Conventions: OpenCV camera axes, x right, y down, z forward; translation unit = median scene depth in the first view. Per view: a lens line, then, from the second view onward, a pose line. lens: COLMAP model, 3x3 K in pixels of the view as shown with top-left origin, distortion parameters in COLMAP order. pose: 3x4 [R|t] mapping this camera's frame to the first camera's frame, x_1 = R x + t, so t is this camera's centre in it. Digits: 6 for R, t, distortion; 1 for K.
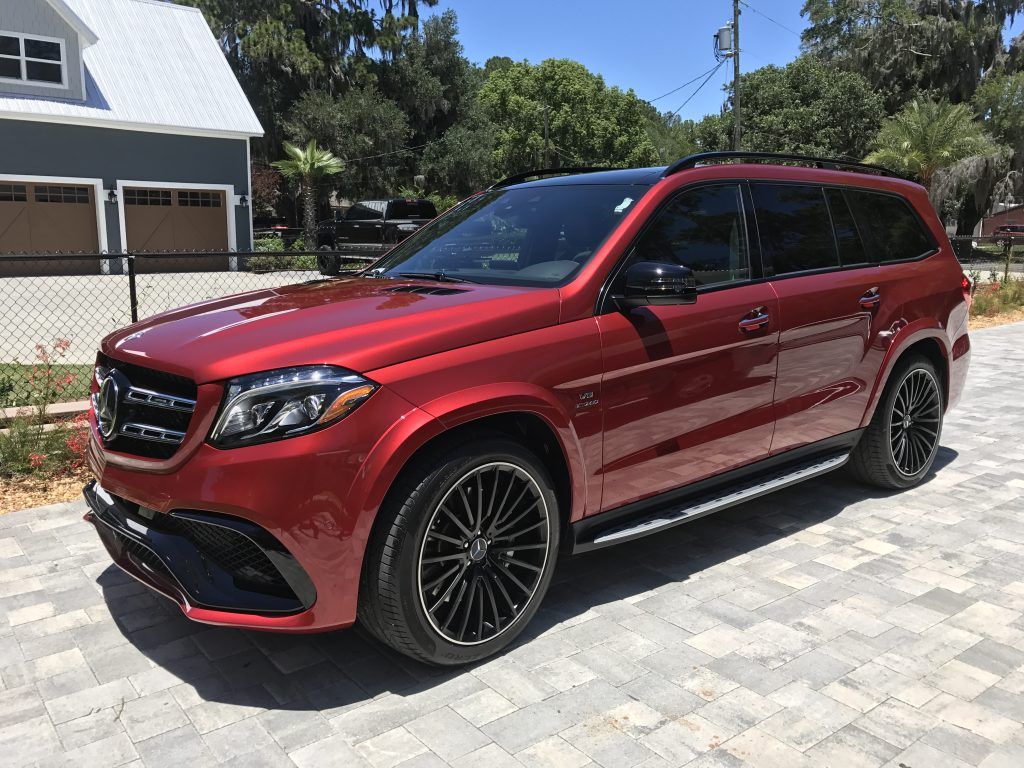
lens RADIAL K [[829.9, 0, 509.6], [0, 829.9, 384.2], [0, 0, 1]] dist [0.038546, -0.037438]
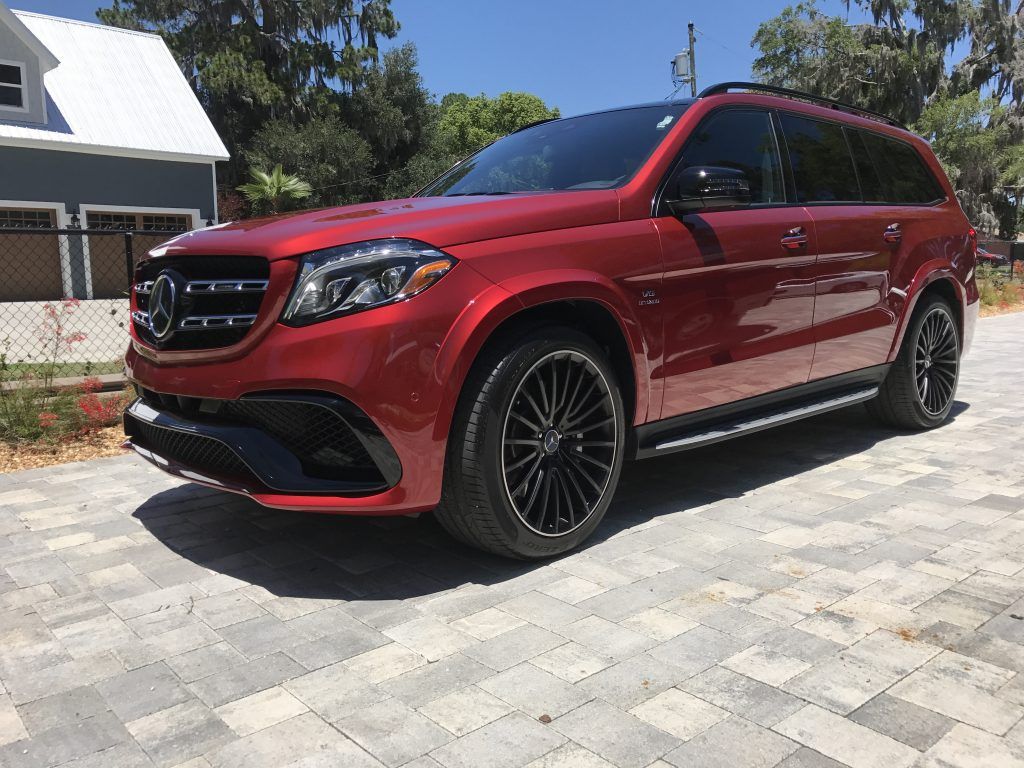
lens RADIAL K [[829.9, 0, 512.8], [0, 829.9, 381.7], [0, 0, 1]] dist [0.038546, -0.037438]
pose [[0.998658, -0.024120, 0.045825, -0.104200], [0.025824, 0.998983, -0.036967, 0.134813], [-0.044887, 0.038100, 0.998265, 0.023462]]
